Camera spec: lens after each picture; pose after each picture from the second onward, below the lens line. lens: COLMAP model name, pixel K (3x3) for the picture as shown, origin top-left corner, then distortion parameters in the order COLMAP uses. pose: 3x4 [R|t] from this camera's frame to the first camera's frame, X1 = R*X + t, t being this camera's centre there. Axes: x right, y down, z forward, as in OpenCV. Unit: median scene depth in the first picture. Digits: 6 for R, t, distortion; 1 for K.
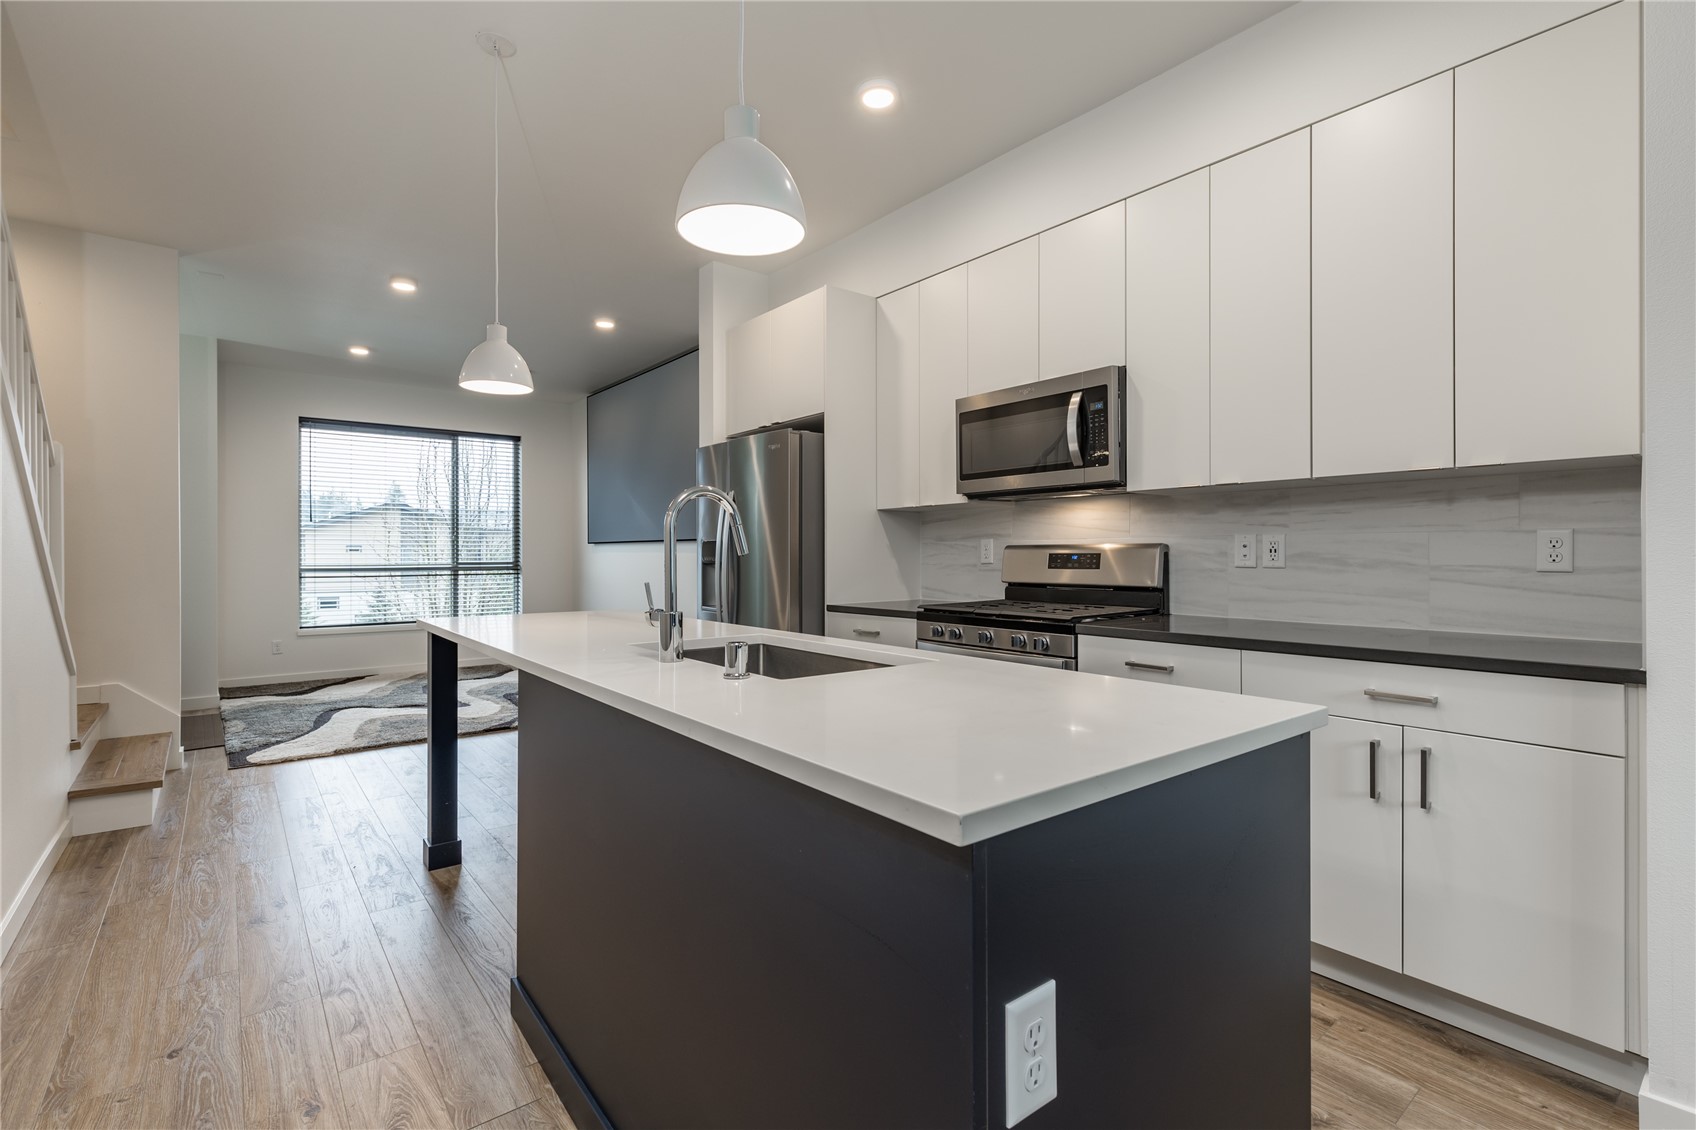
lens RADIAL K [[784.3, 0, 844.3], [0, 784.3, 555.3], [0, 0, 1]] dist [0.003420, -0.000216]
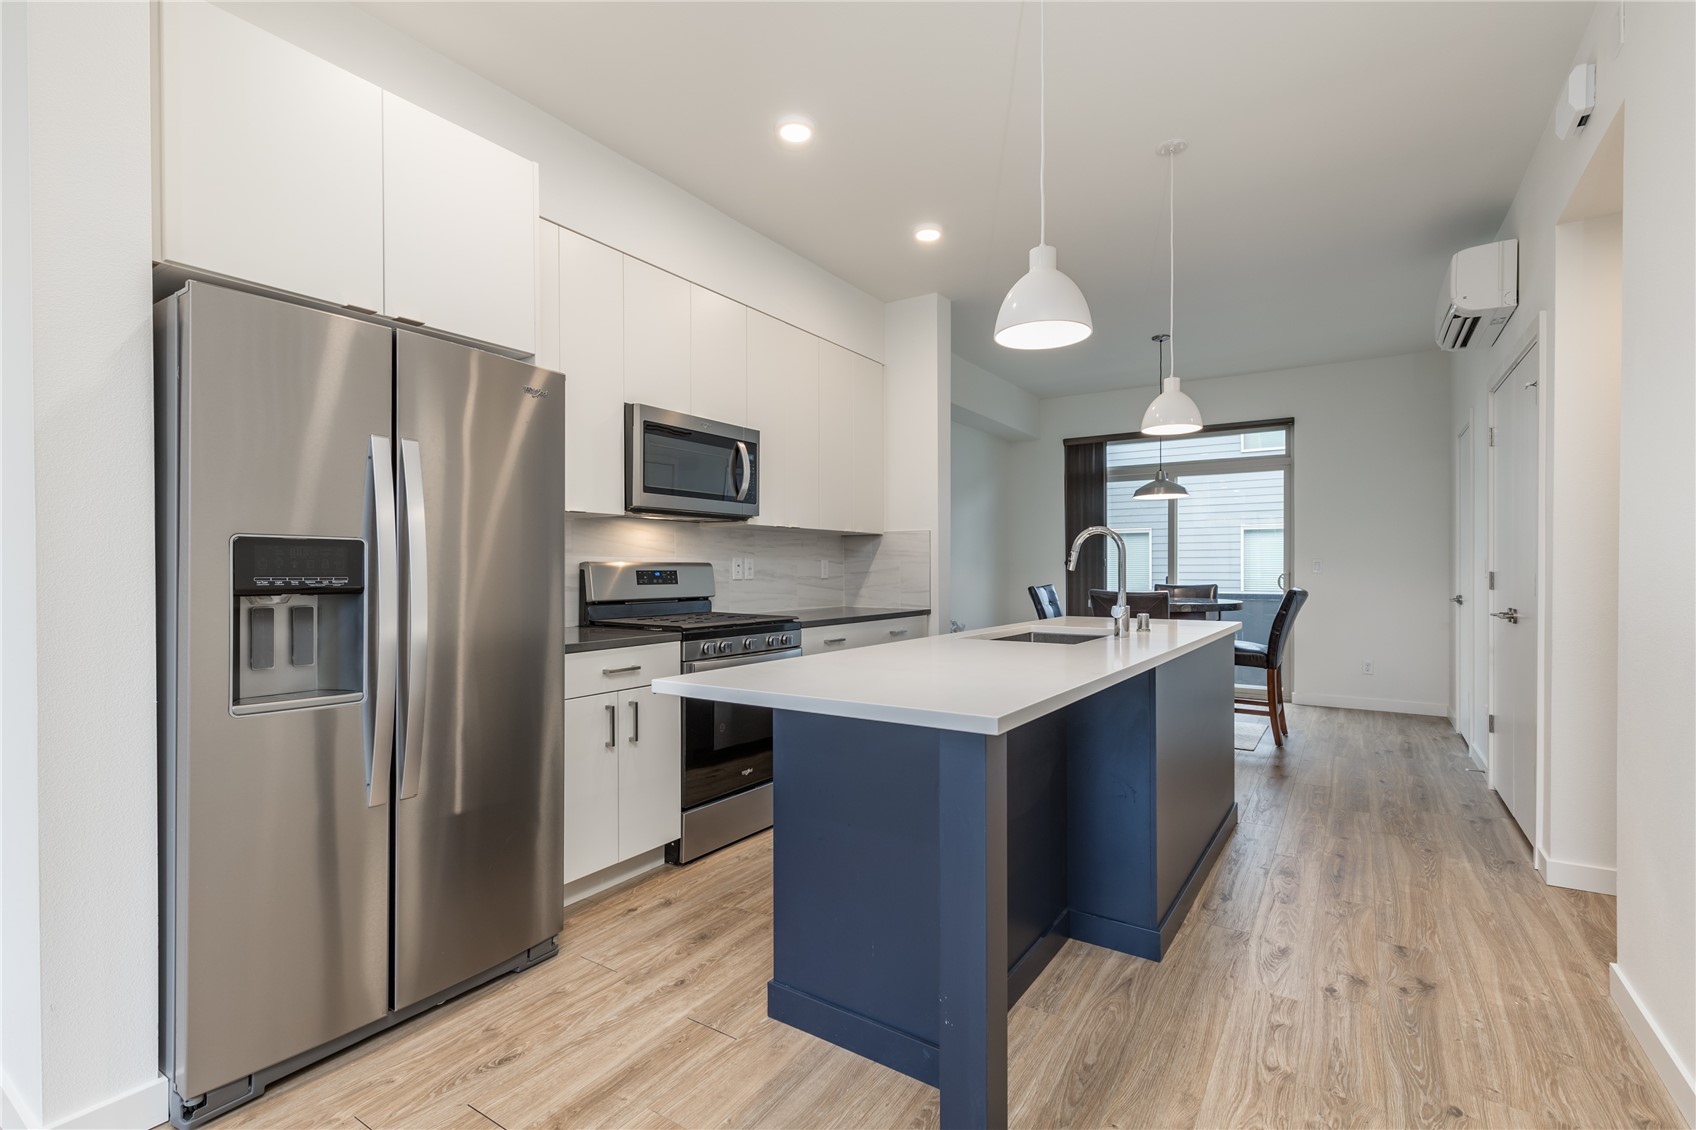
lens RADIAL K [[780.3, 0, 837.7], [0, 780.3, 574.6], [0, 0, 1]] dist [0.002770, -0.000389]
pose [[-0.310936, -0.004848, 0.950418, -0.853126], [0.000414, 0.999986, 0.005237, -0.002225], [-0.950431, 0.002022, -0.310930, 1.124578]]
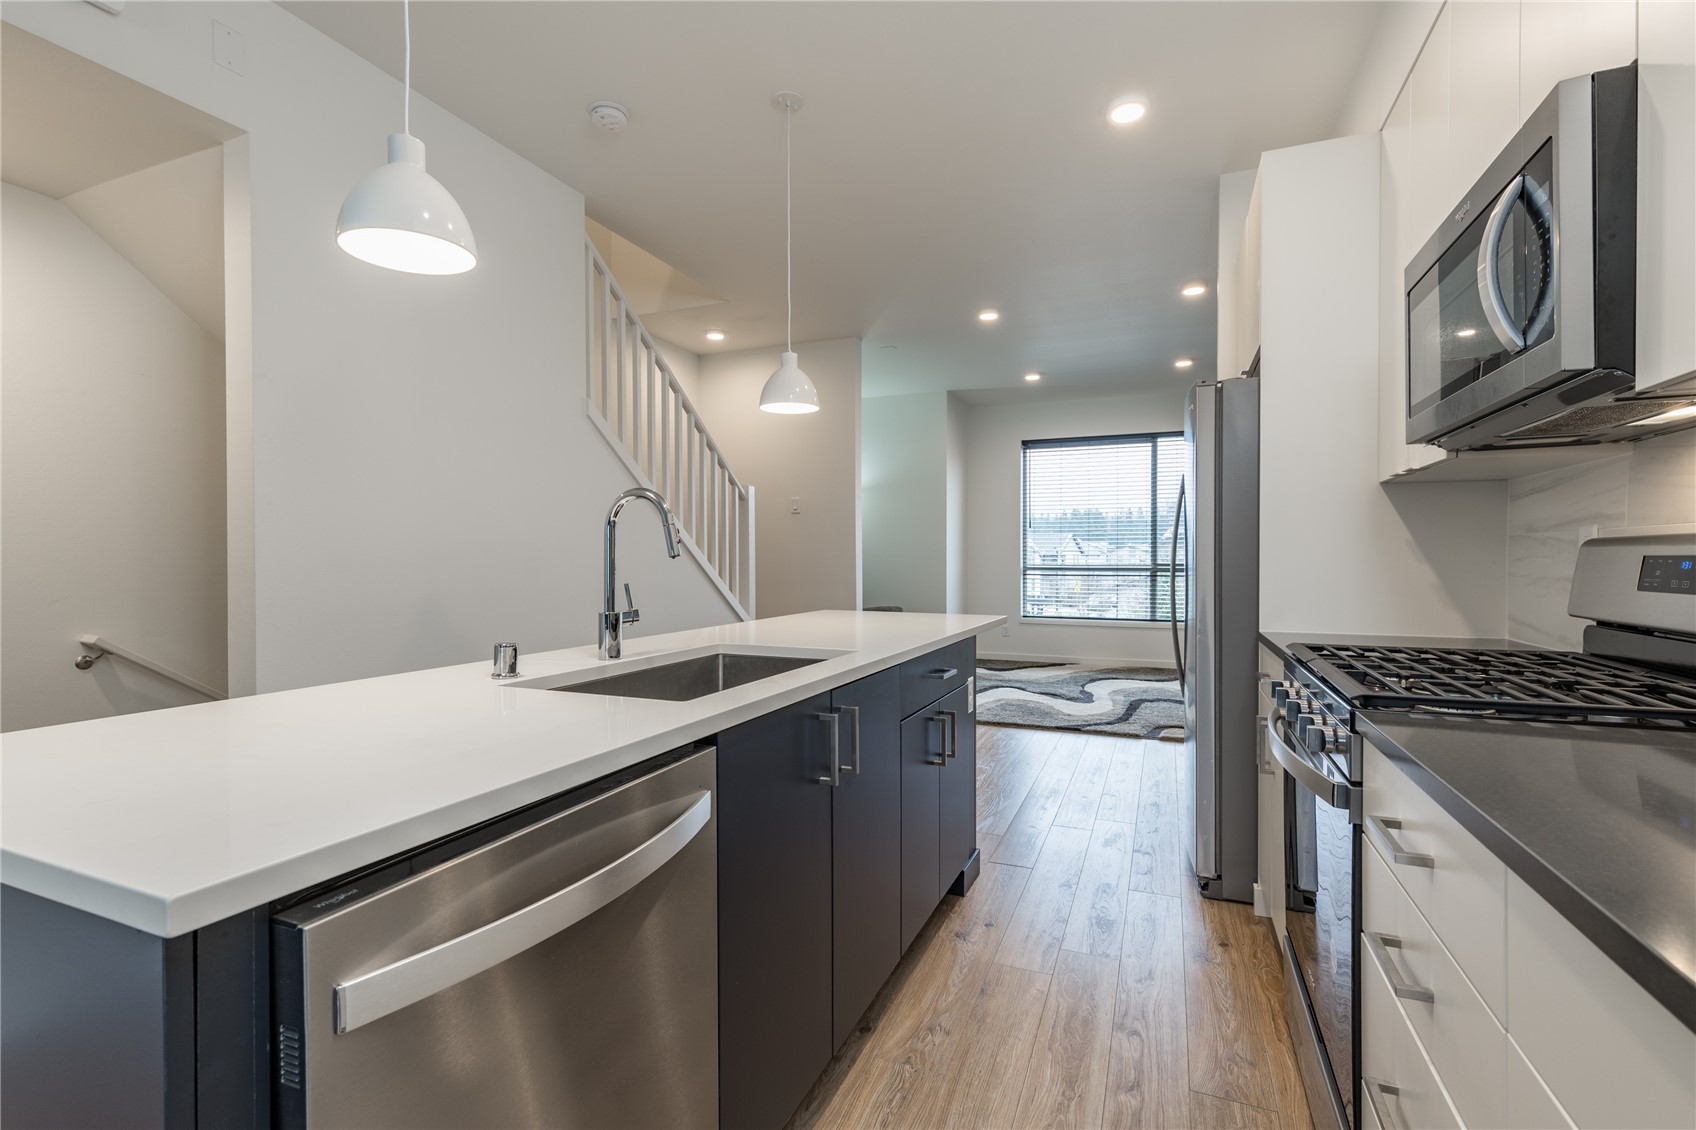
lens RADIAL K [[762.8, 0, 827.2], [0, 762.8, 574.6], [0, 0, 1]] dist [0.000809, -0.000049]
pose [[0.463024, 0.023653, -0.886030, 0.448701], [-0.002932, 0.999679, 0.025155, -0.001209], [0.886341, -0.009050, 0.462945, 0.425570]]
